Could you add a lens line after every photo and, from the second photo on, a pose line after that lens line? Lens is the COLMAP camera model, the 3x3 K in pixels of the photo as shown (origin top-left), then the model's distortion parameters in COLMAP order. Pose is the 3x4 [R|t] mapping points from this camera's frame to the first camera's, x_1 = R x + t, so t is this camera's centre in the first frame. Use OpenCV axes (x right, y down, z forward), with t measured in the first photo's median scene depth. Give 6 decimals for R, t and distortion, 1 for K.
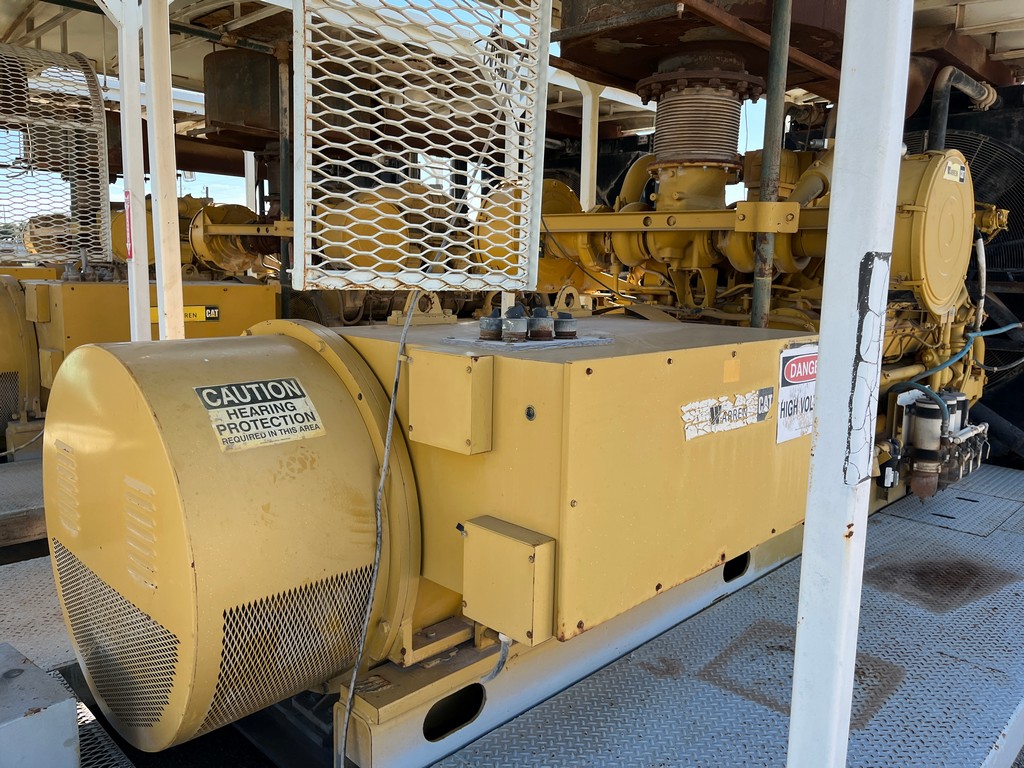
lens RADIAL K [[778.9, 0, 516.6], [0, 778.9, 378.3], [0, 0, 1]] dist [0.063316, -0.089852]
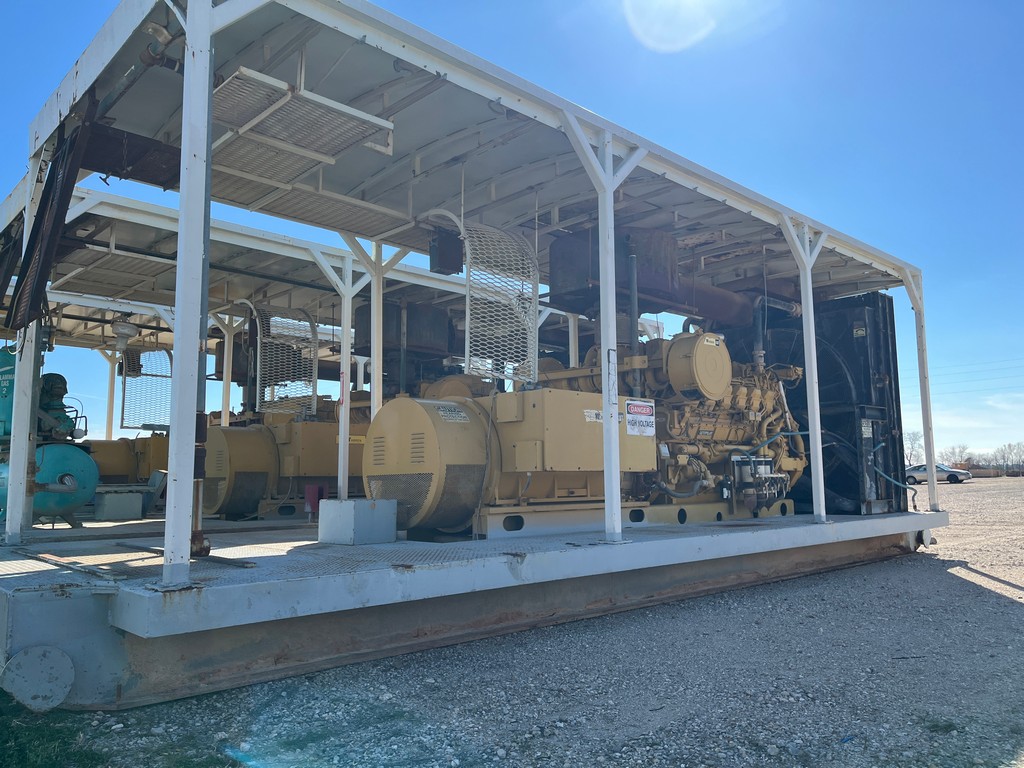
lens RADIAL K [[773.2, 0, 512.4], [0, 773.2, 385.8], [0, 0, 1]] dist [0.066137, -0.090730]
pose [[0.998493, -0.037625, -0.039954, 0.029289], [0.025817, 0.964446, -0.263015, 0.406393], [0.048430, 0.261588, 0.963964, -1.094114]]
